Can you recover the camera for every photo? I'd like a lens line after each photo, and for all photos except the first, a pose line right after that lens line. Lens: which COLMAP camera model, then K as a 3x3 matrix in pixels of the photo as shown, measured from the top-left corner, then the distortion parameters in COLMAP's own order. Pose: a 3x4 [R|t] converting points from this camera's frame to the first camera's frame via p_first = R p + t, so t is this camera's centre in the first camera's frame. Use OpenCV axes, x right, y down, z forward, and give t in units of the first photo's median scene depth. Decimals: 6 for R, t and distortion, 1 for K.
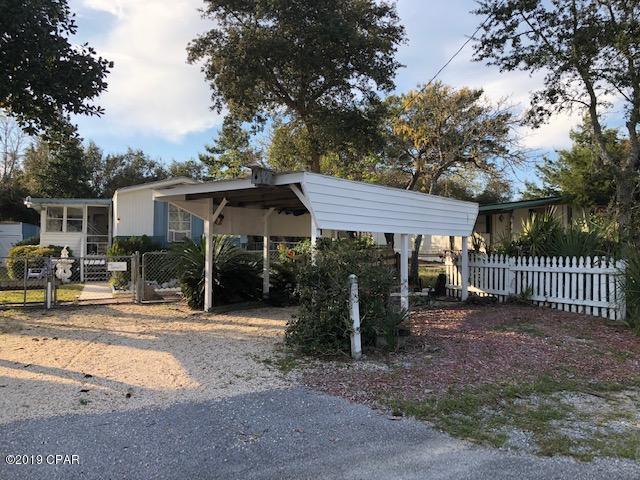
lens RADIAL K [[532.1, 0, 330.8], [0, 532.1, 238.9], [0, 0, 1]] dist [0.000245, -0.013124]
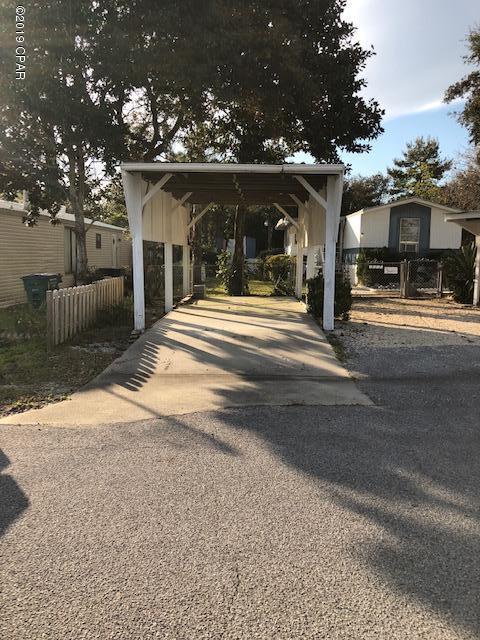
lens RADIAL K [[518.9, 0, 240.0], [0, 518.9, 320.0], [0, 0, 1]] dist [-0.003654, -0.000115]
pose [[0.897082, 0.065390, -0.436999, -0.153834], [-0.004807, 0.990375, 0.138326, -0.003782], [0.441838, -0.121989, 0.888762, -0.335906]]
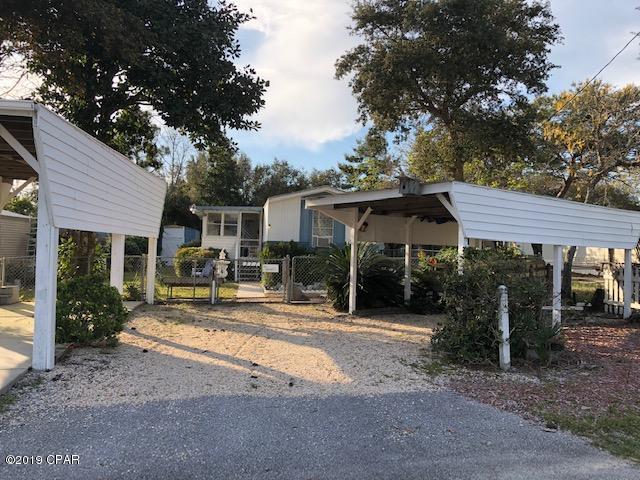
lens RADIAL K [[535.0, 0, 319.3], [0, 535.0, 236.0], [0, 0, 1]] dist [0.038558, -0.060493]
pose [[0.963179, 0.016961, -0.268325, -0.010216], [-0.021928, 0.999639, -0.015527, -0.000484], [0.267964, 0.020840, 0.963203, -0.031989]]
